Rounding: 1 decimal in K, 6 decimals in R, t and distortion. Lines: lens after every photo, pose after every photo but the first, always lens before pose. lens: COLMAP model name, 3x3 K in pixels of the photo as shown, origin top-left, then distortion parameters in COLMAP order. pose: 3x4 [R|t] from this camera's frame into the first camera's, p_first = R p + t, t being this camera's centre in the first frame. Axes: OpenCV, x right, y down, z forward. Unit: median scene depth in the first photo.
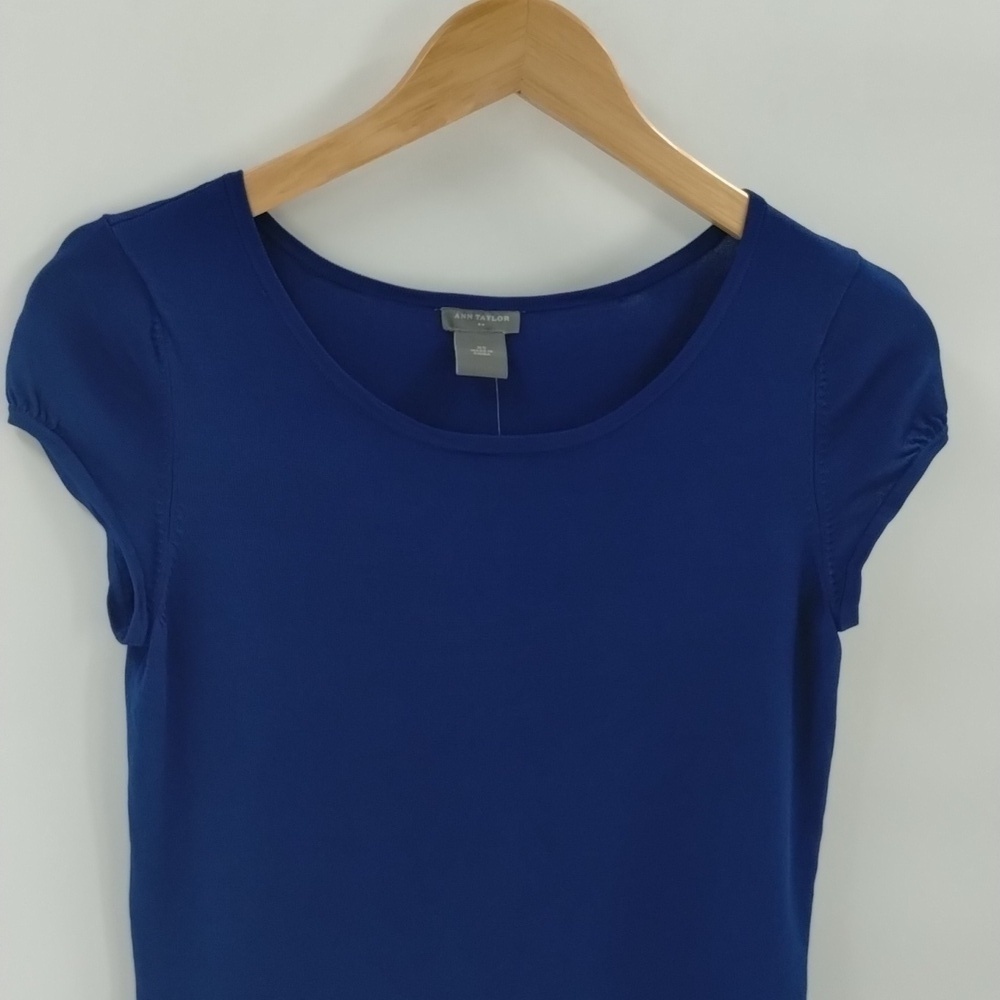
lens RADIAL K [[1694.8, 0, 500.0], [0, 1694.8, 500.0], [0, 0, 1]] dist [0.005382, -0.066104]
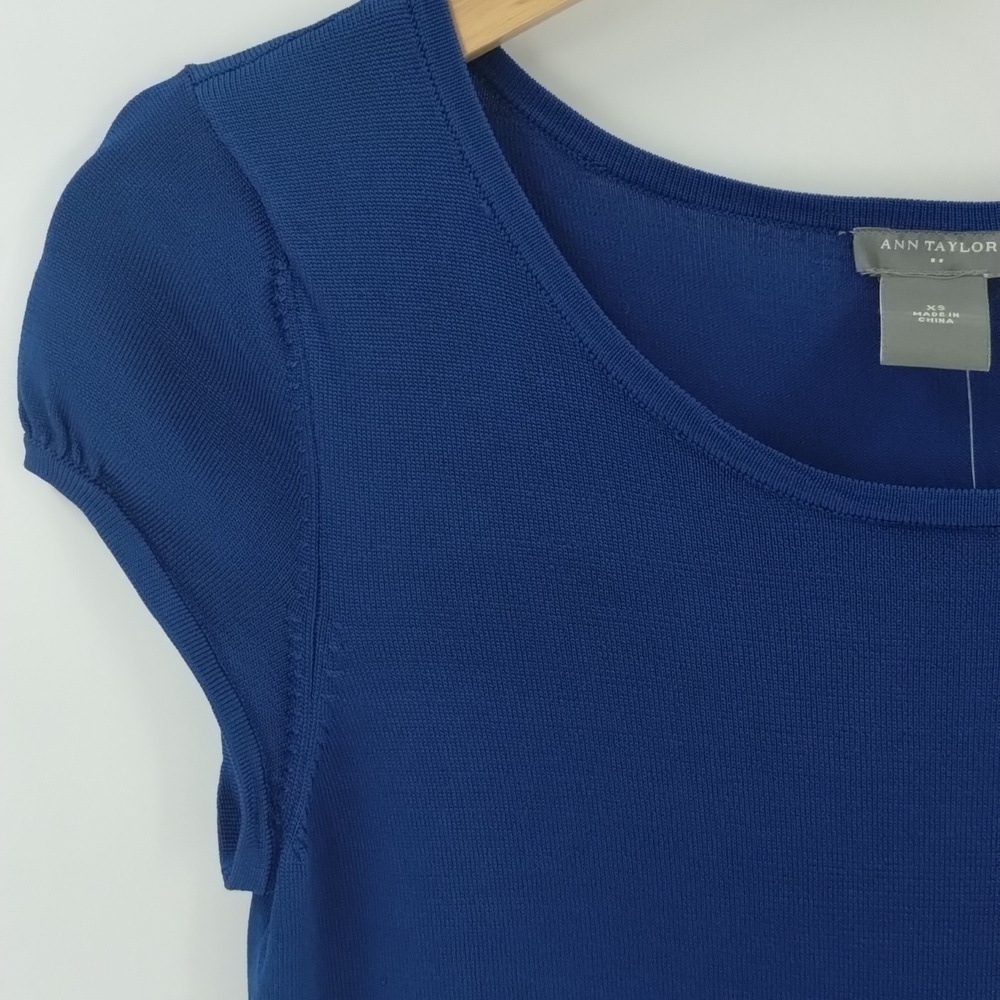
lens RADIAL K [[1963.4, 0, 500.0], [0, 1963.4, 500.0], [0, 0, 1]] dist [0.071682, -0.188315]
pose [[0.961570, 0.003946, -0.274531, 0.023923], [-0.006830, 0.999931, -0.009549, -0.028708], [0.274474, 0.011057, 0.961531, 0.424226]]
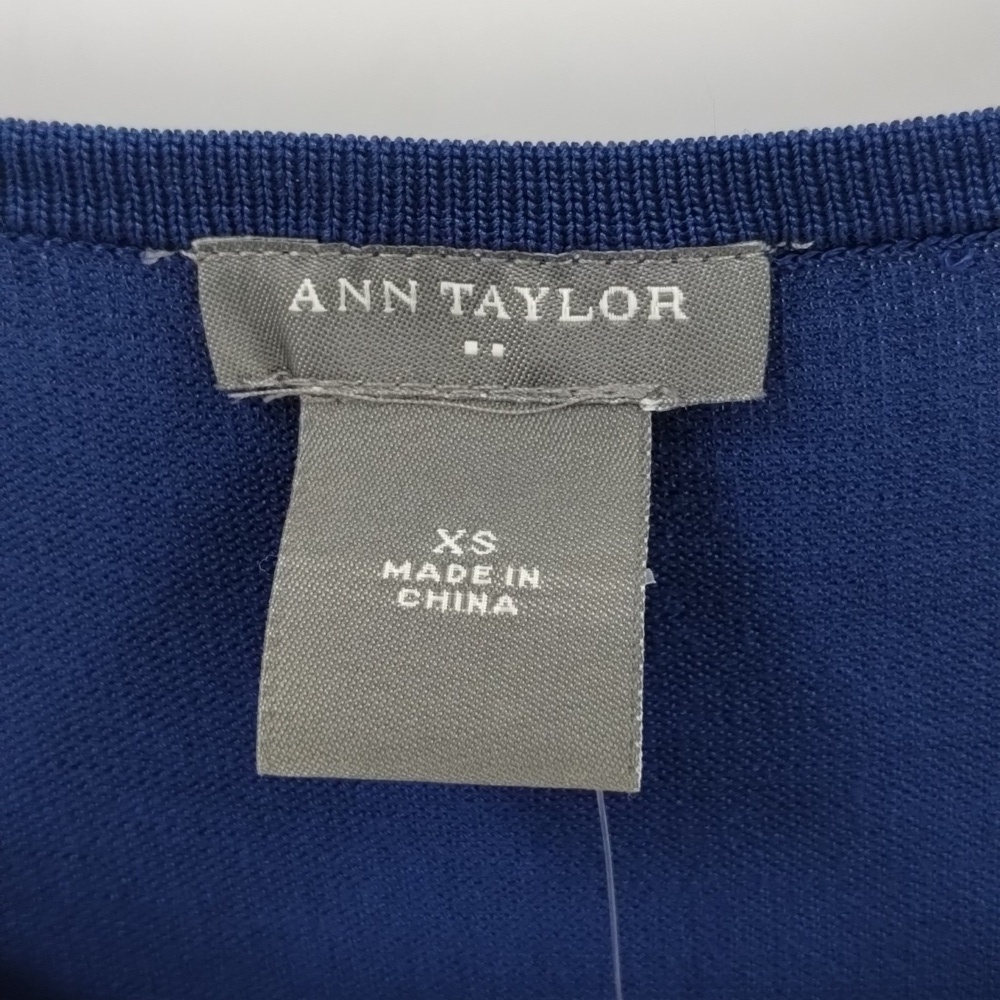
lens RADIAL K [[1963.4, 0, 500.0], [0, 1963.4, 500.0], [0, 0, 1]] dist [0.071682, -0.188315]
pose [[0.967934, 0.023887, -0.250067, 0.031058], [0.024873, 0.981464, 0.190026, -0.122539], [0.249971, -0.190152, 0.949398, 0.847028]]
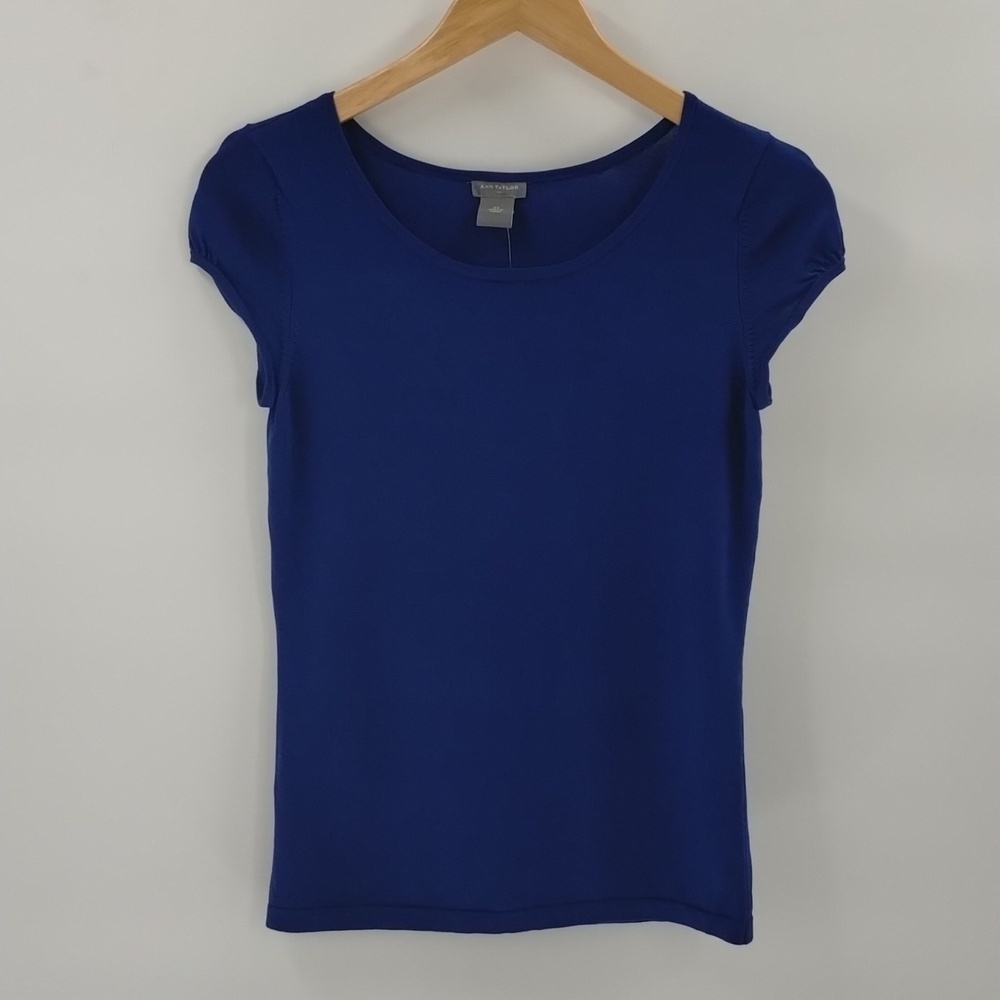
lens RADIAL K [[1694.8, 0, 500.0], [0, 1694.8, 500.0], [0, 0, 1]] dist [0.005382, -0.066104]
pose [[0.964868, 0.018335, -0.262094, 0.376405], [-0.013247, 0.999688, 0.021166, 0.129795], [0.262401, -0.016951, 0.964810, -0.406608]]
